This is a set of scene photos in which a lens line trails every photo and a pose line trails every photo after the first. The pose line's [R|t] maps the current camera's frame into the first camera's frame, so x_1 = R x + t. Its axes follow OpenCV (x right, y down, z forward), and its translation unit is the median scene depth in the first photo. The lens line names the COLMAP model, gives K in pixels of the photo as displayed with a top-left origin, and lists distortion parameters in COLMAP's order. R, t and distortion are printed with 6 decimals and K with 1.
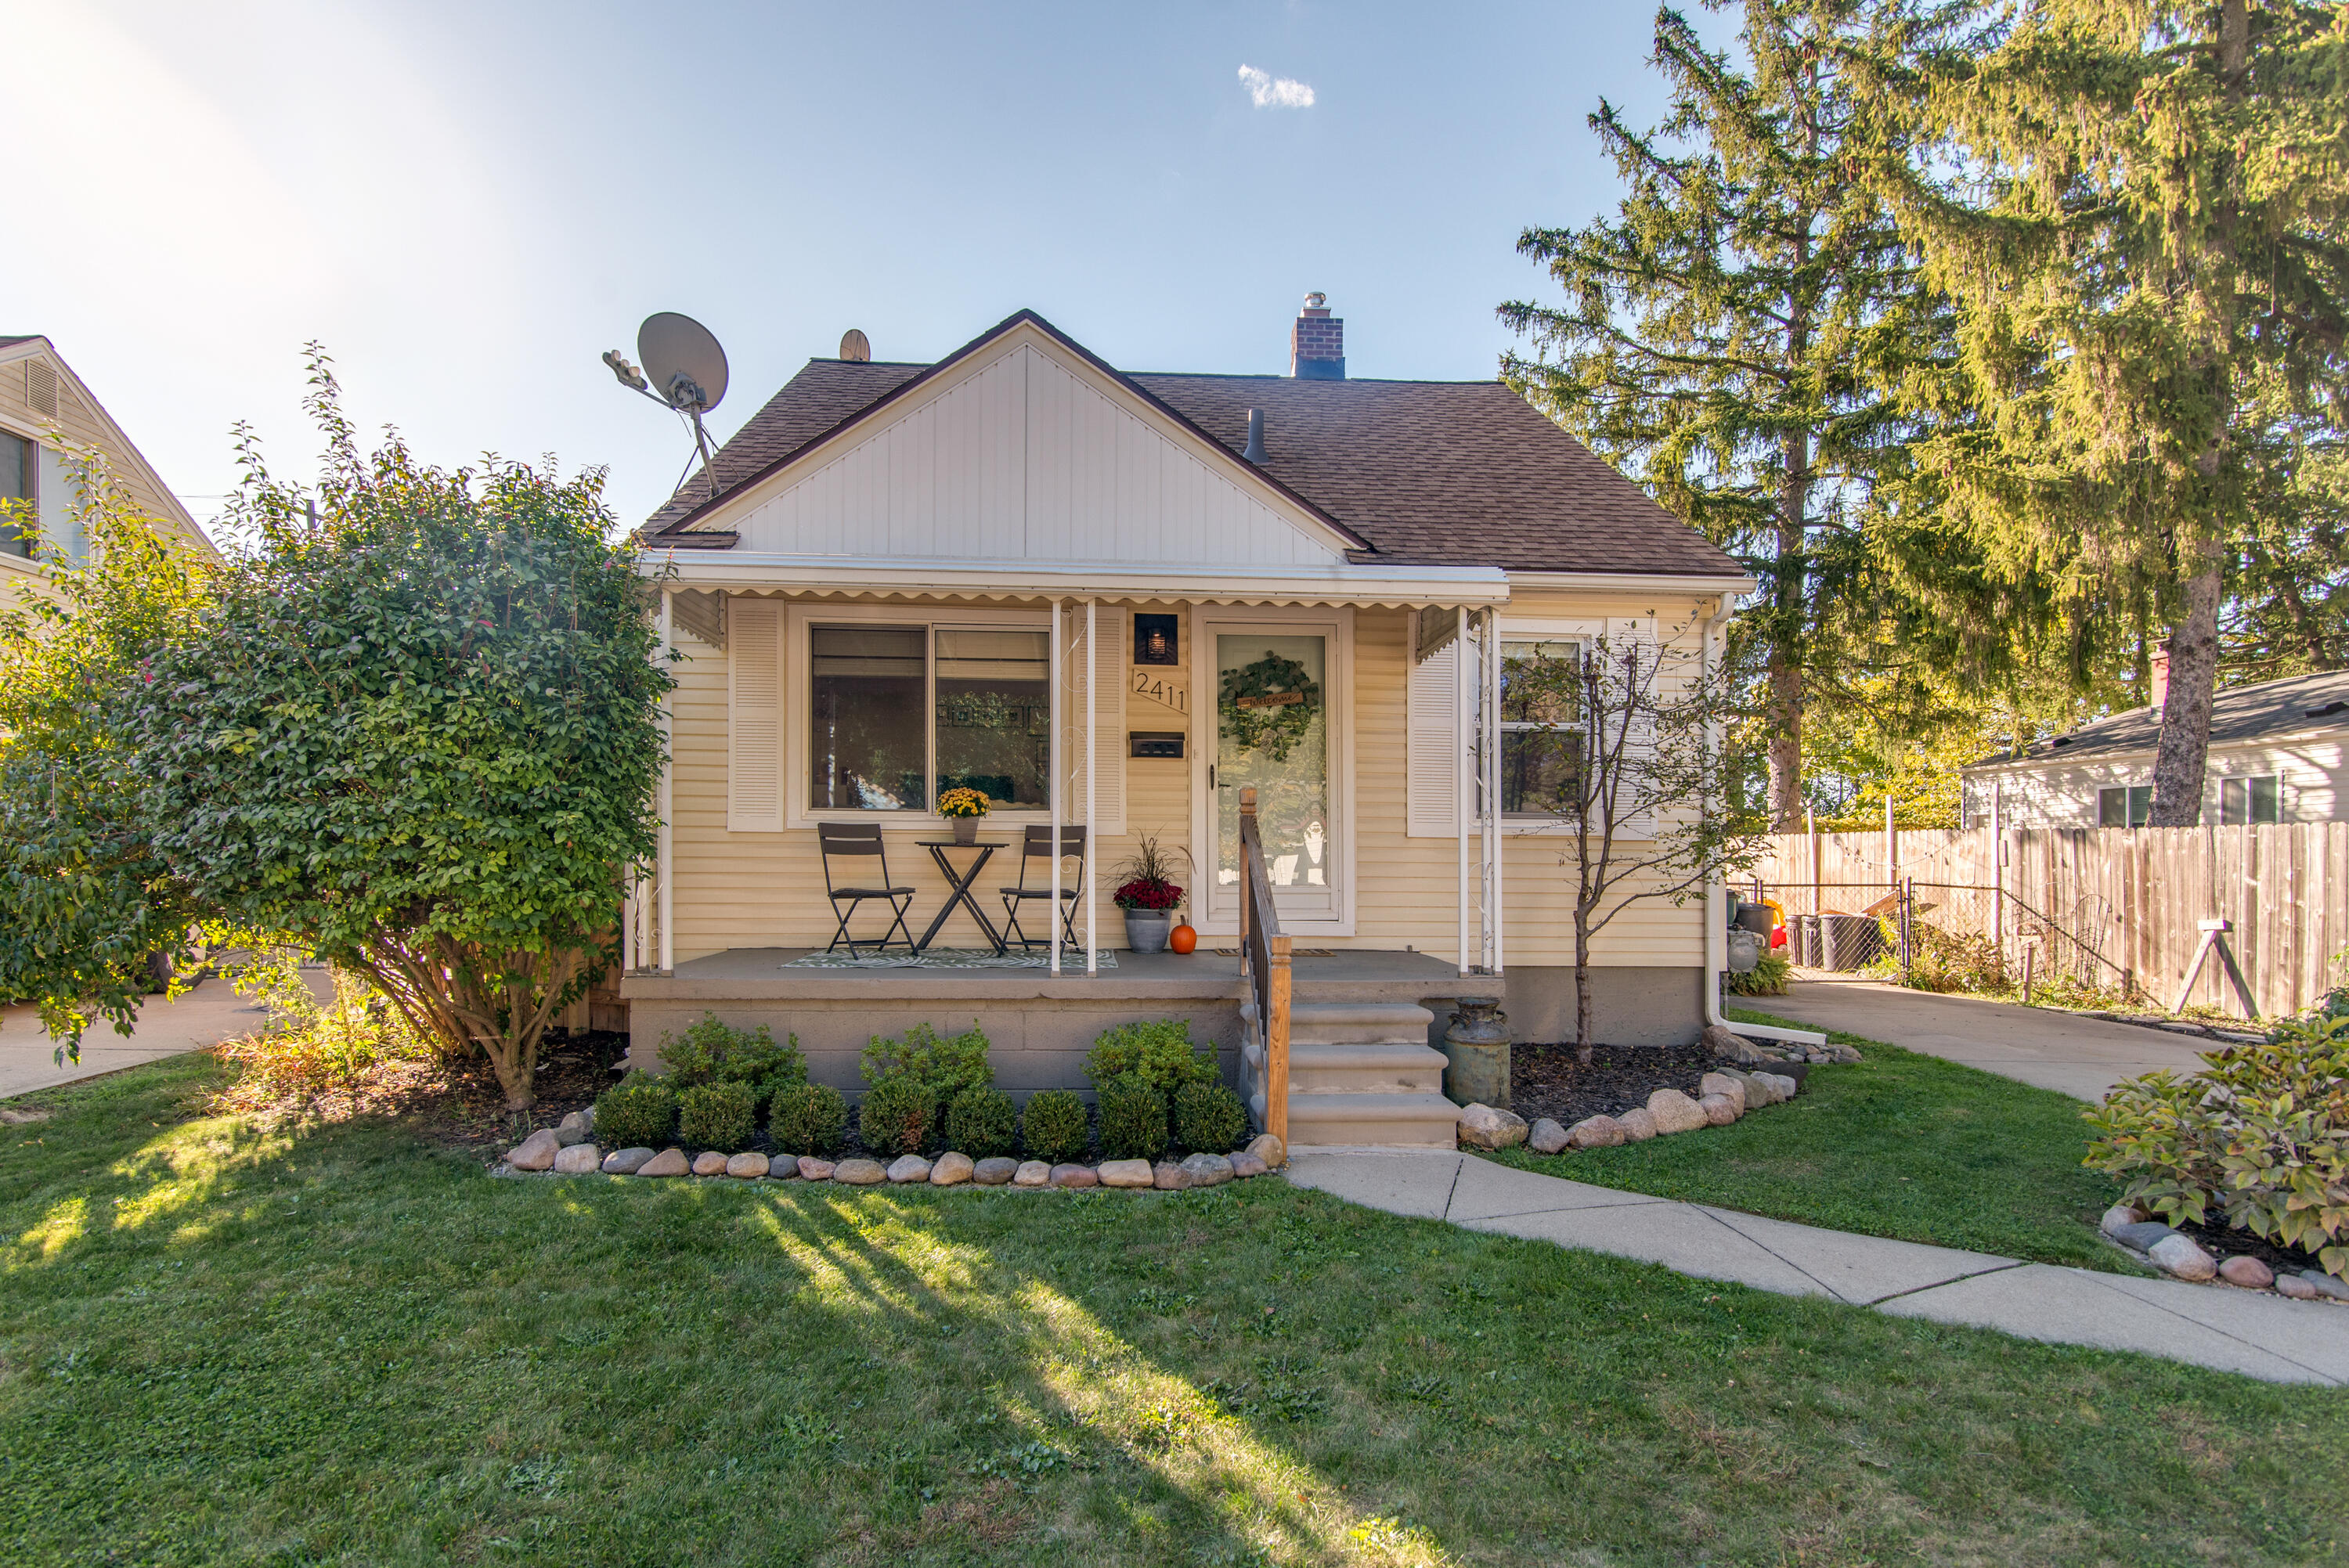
lens RADIAL K [[1160.2, 0, 1122.1], [0, 1160.2, 795.7], [0, 0, 1]] dist [-0.000065, 0.000631]
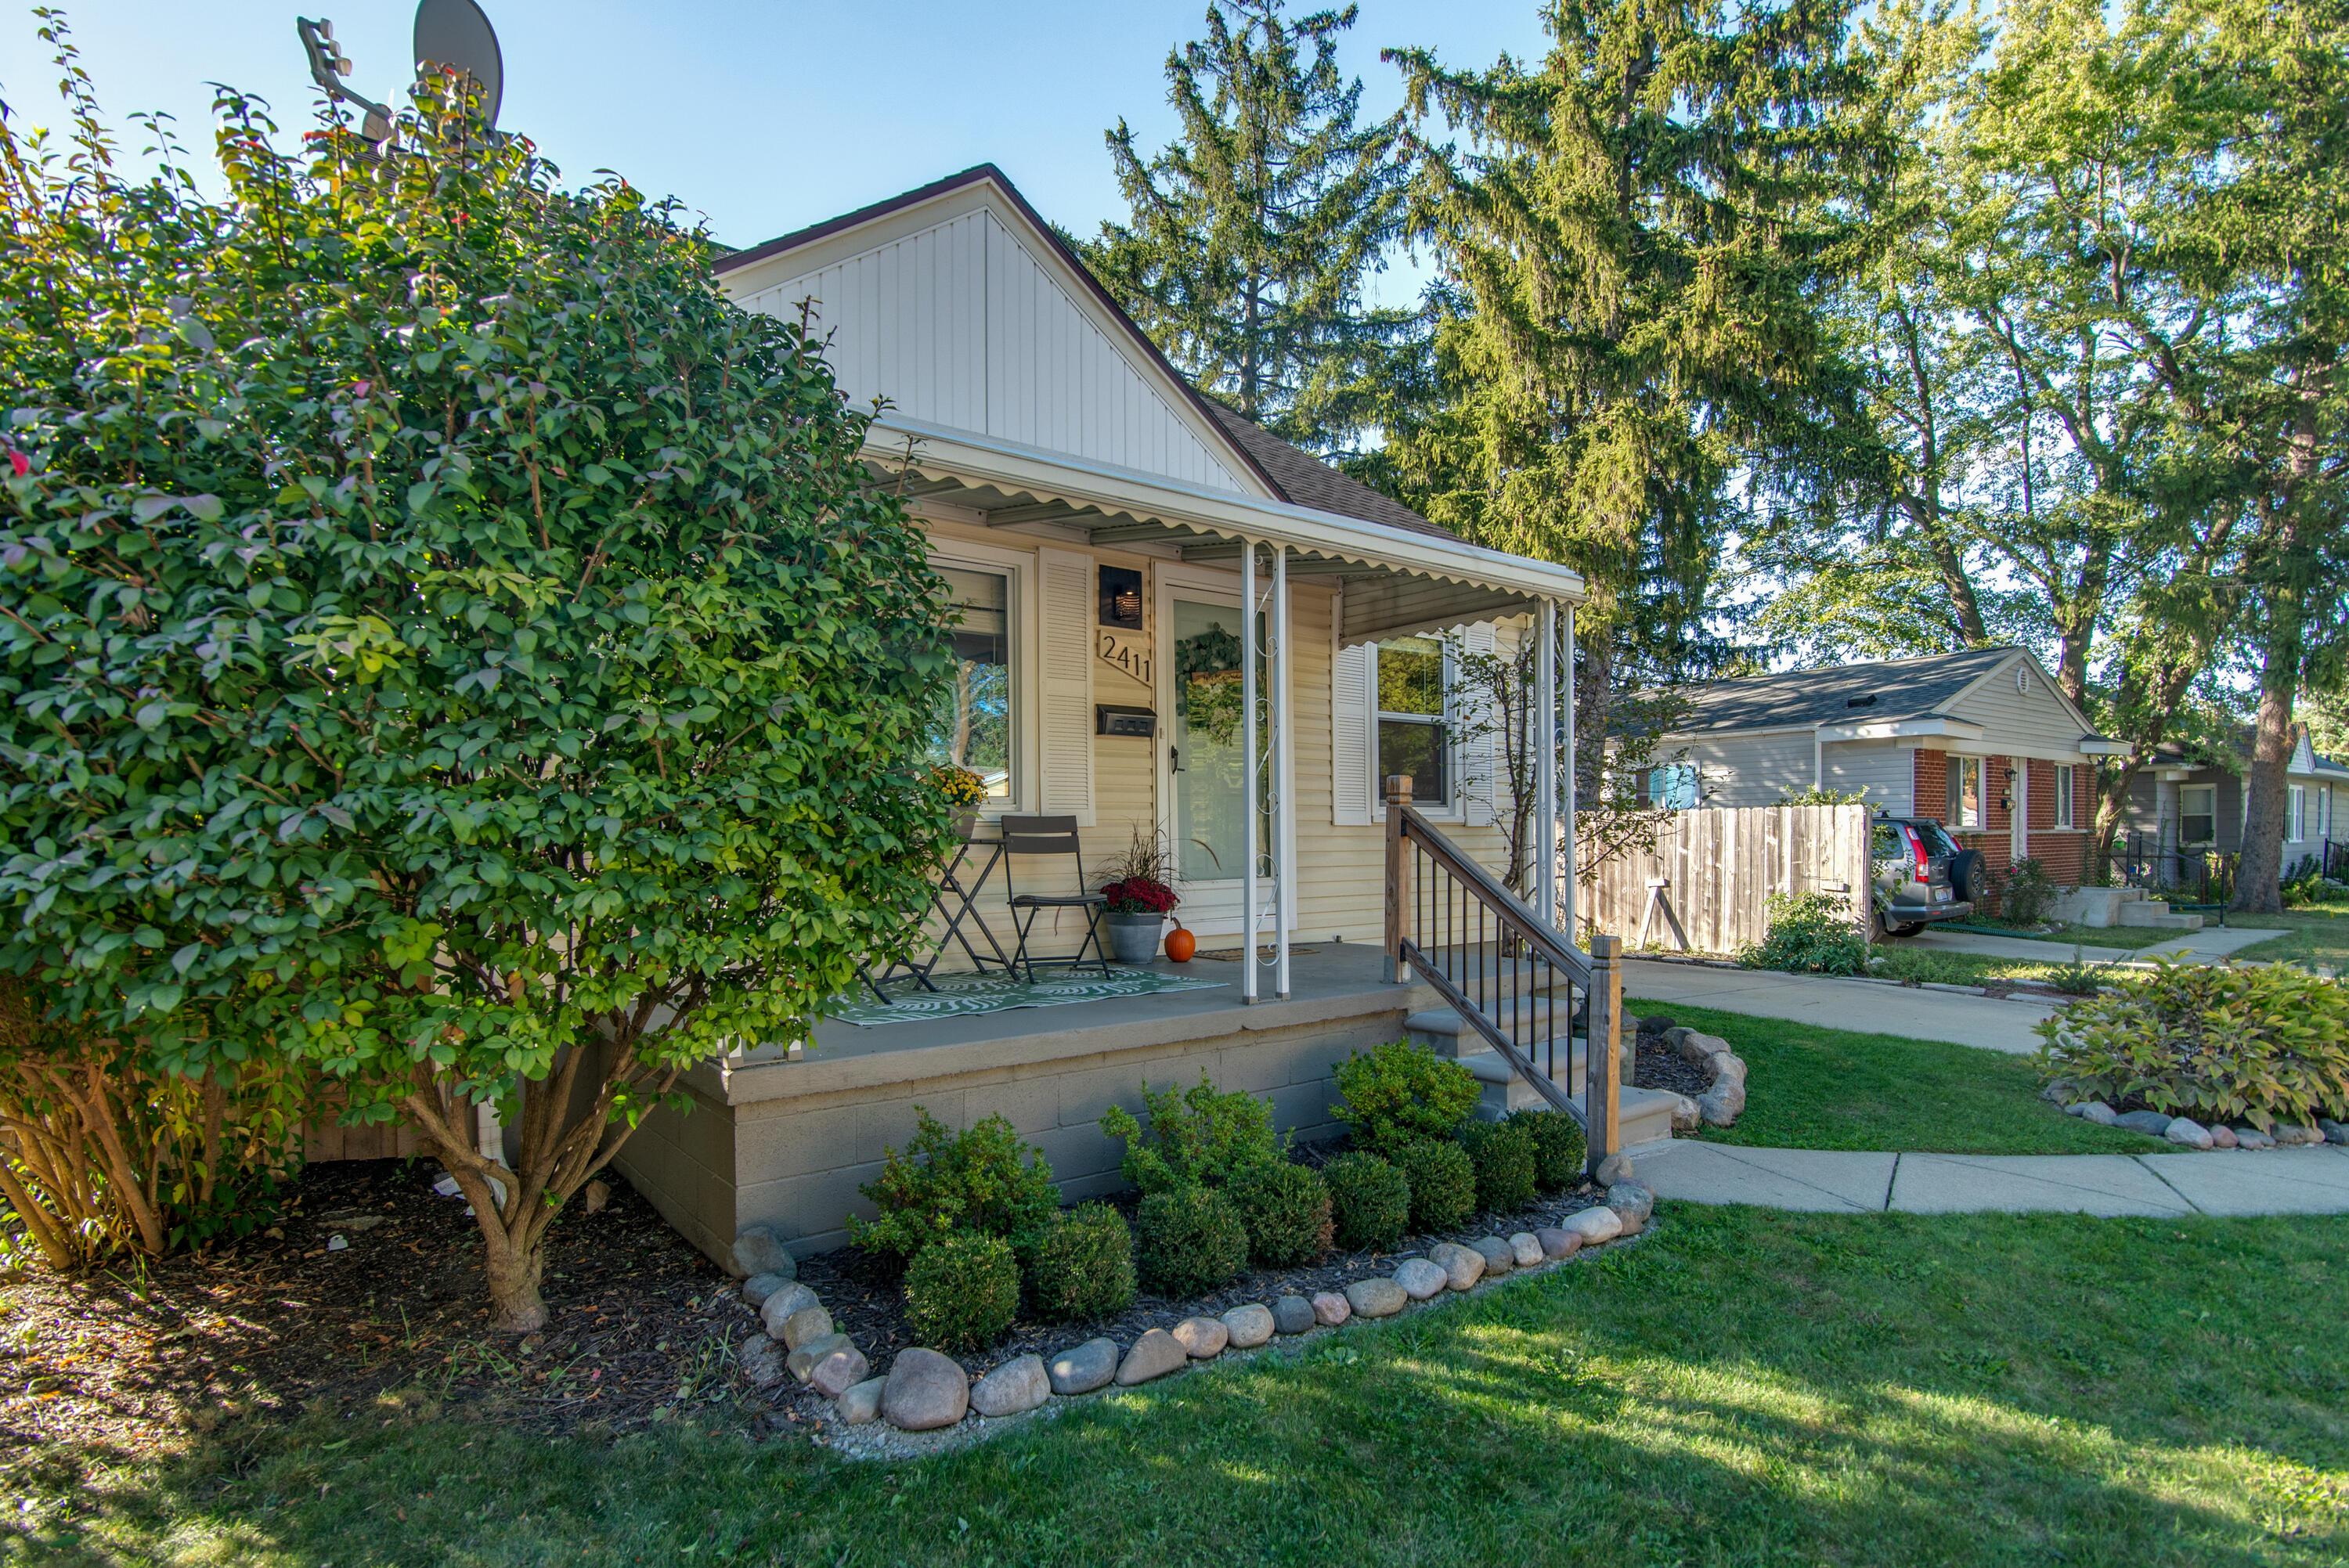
lens RADIAL K [[1160.2, 0, 1122.1], [0, 1160.2, 795.7], [0, 0, 1]] dist [-0.000065, 0.000631]
pose [[0.833886, 0.005465, 0.551910, -0.438506], [-0.016303, 0.999759, 0.014733, -0.000768], [-0.551697, -0.021284, 0.833773, 0.276673]]
